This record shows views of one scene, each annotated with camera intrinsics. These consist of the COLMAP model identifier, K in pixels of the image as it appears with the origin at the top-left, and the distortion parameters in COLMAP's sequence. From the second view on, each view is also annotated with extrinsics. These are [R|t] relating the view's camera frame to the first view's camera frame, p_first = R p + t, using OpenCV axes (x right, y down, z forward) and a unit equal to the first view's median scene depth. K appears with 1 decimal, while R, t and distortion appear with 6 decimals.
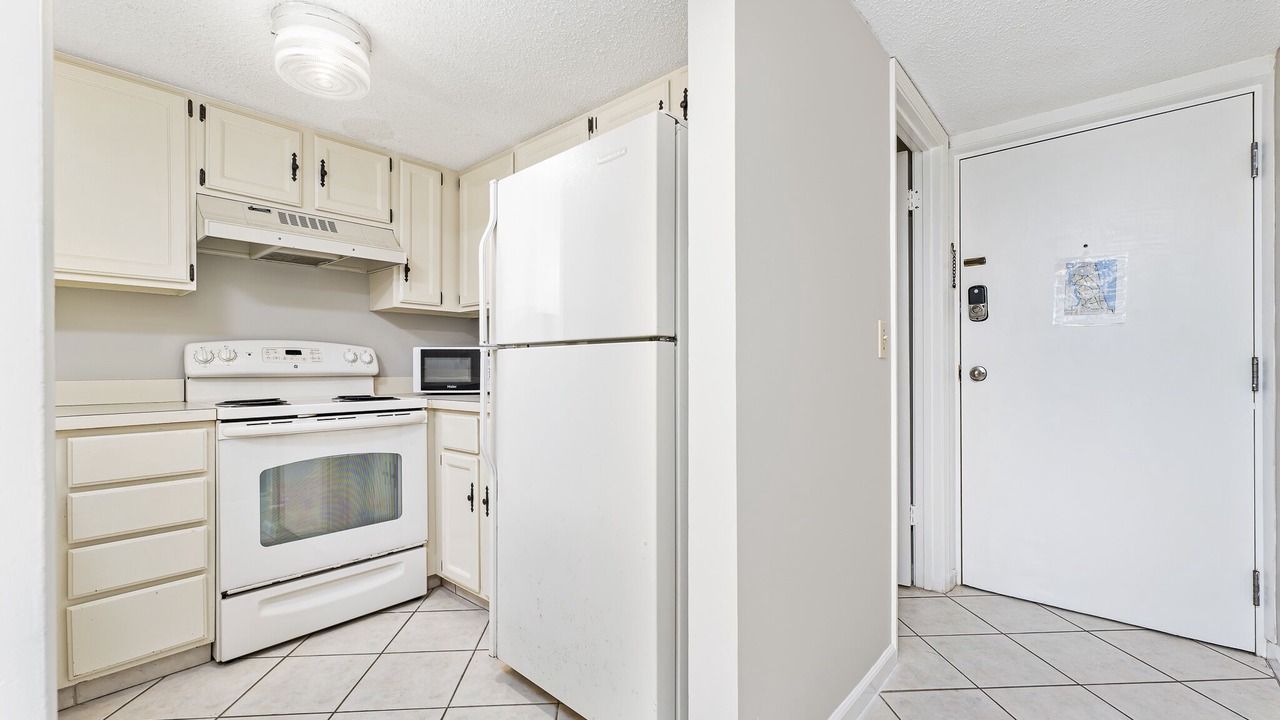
lens RADIAL K [[524.5, 0, 638.3], [0, 524.5, 365.3], [0, 0, 1]] dist [-0.000628, -0.000144]
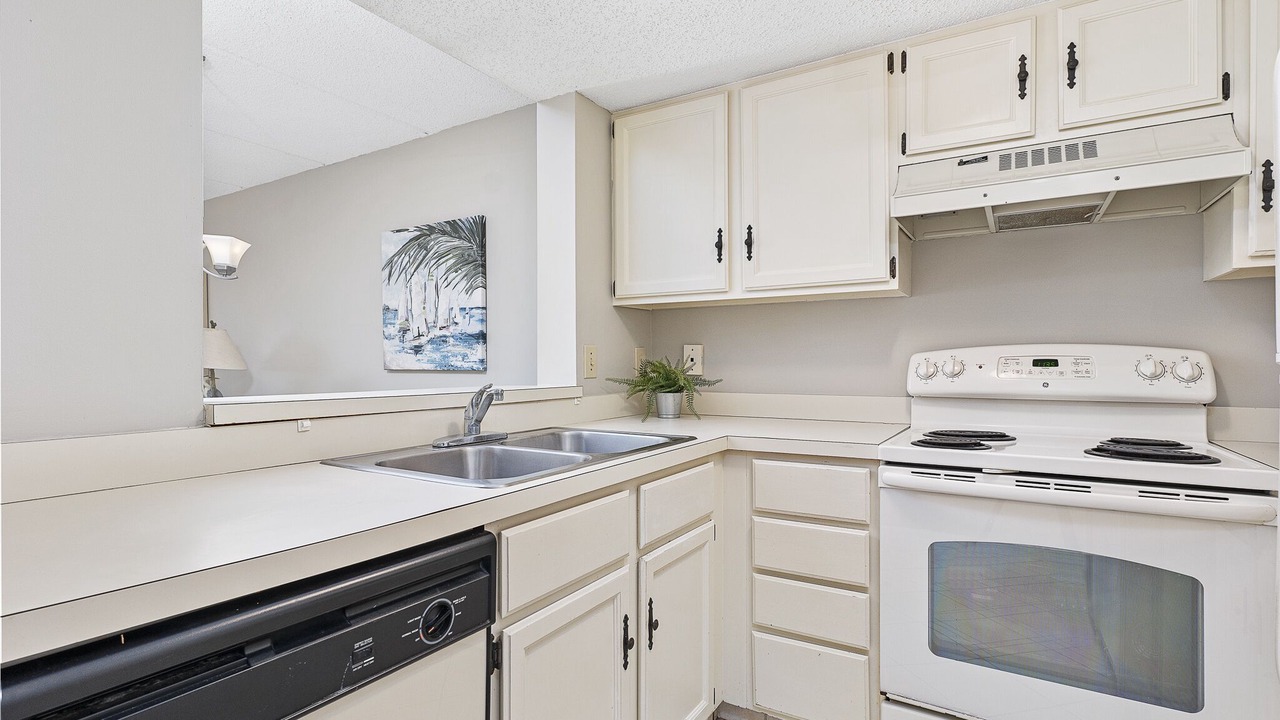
lens RADIAL K [[610.9, 0, 644.5], [0, 610.9, 365.4], [0, 0, 1]] dist [-0.000719, -0.000590]
pose [[0.175477, 0.006451, -0.984462, 0.002145], [0.005171, 0.999959, 0.007474, -0.031888], [0.984470, -0.006402, 0.175437, 0.407930]]
